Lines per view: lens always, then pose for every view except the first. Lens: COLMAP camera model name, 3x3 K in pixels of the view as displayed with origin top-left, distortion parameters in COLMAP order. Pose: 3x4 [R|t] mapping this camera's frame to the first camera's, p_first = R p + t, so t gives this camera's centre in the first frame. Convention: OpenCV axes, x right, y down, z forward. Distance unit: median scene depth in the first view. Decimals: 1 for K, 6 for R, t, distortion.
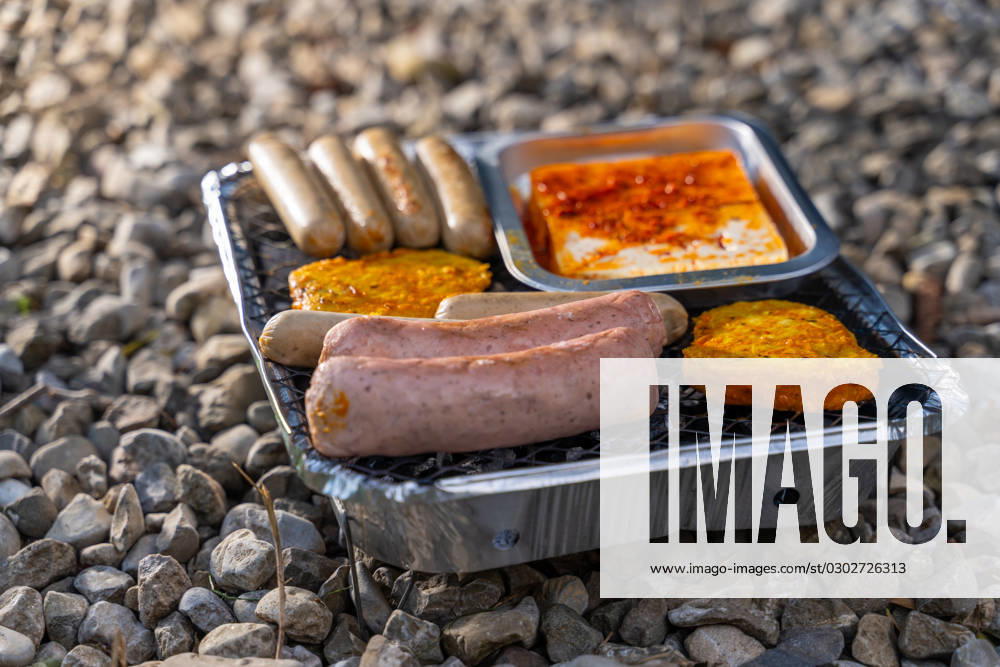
lens RADIAL K [[2152.6, 0, 502.3], [0, 2152.6, 333.0], [0, 0, 1]] dist [0.058214, -0.144664]
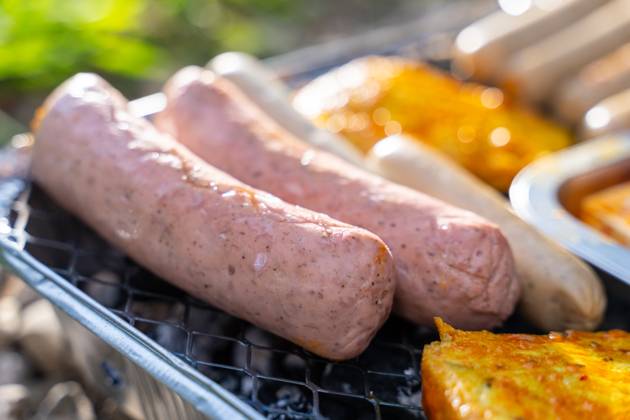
lens RADIAL K [[1423.0, 0, 281.8], [0, 1423.0, 210.1], [0, 0, 1]] dist [0.081722, 0.071362]
pose [[0.473622, 0.453508, -0.754992, 0.379407], [-0.449248, 0.861728, 0.235800, -0.103283], [0.757535, 0.227498, 0.611870, 0.667498]]
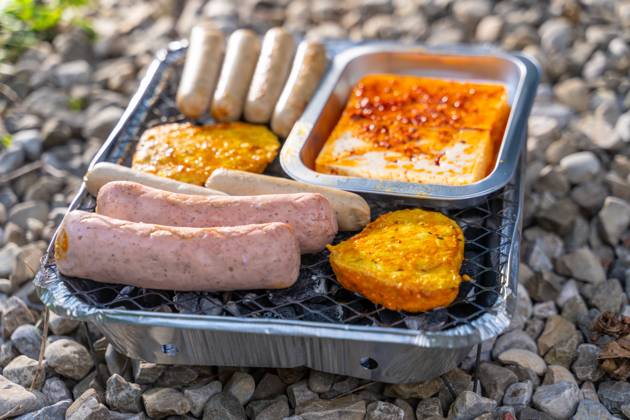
lens RADIAL K [[1356.1, 0, 316.4], [0, 1356.1, 209.7], [0, 0, 1]] dist [0.058214, -0.144664]
pose [[0.915570, 0.198905, -0.349526, 0.380809], [-0.148811, 0.974996, 0.165038, -0.159430], [0.373614, -0.099090, 0.922277, 0.167838]]
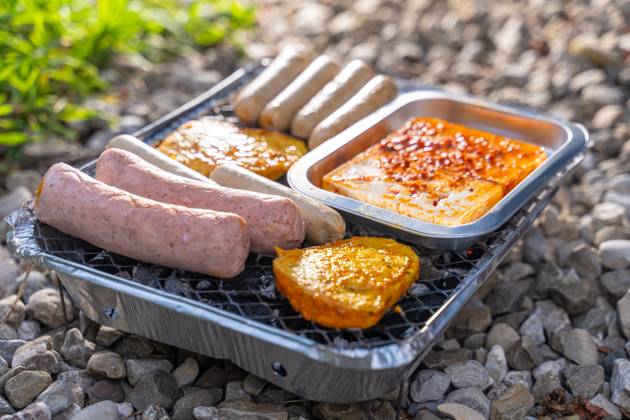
lens RADIAL K [[1235.6, 0, 314.7], [0, 1235.6, 210.2], [0, 0, 1]] dist [0.047838, 0.055665]
pose [[0.726632, 0.349361, -0.591568, 0.570852], [-0.322303, 0.933767, 0.155562, -0.148089], [0.606734, 0.077628, 0.791105, 0.358524]]
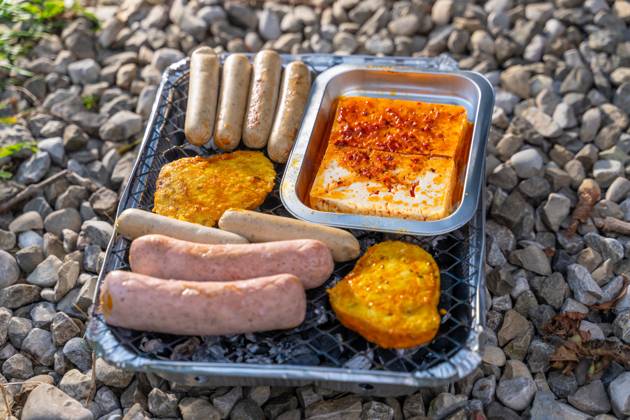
lens RADIAL K [[1167.4, 0, 315.2], [0, 1167.4, 210.8], [0, 0, 1]] dist [0.040491, 0.052973]
pose [[0.938348, 0.218689, -0.267727, 0.305410], [-0.117757, 0.930359, 0.347225, -0.366786], [0.325017, -0.294291, 0.898753, 0.174920]]
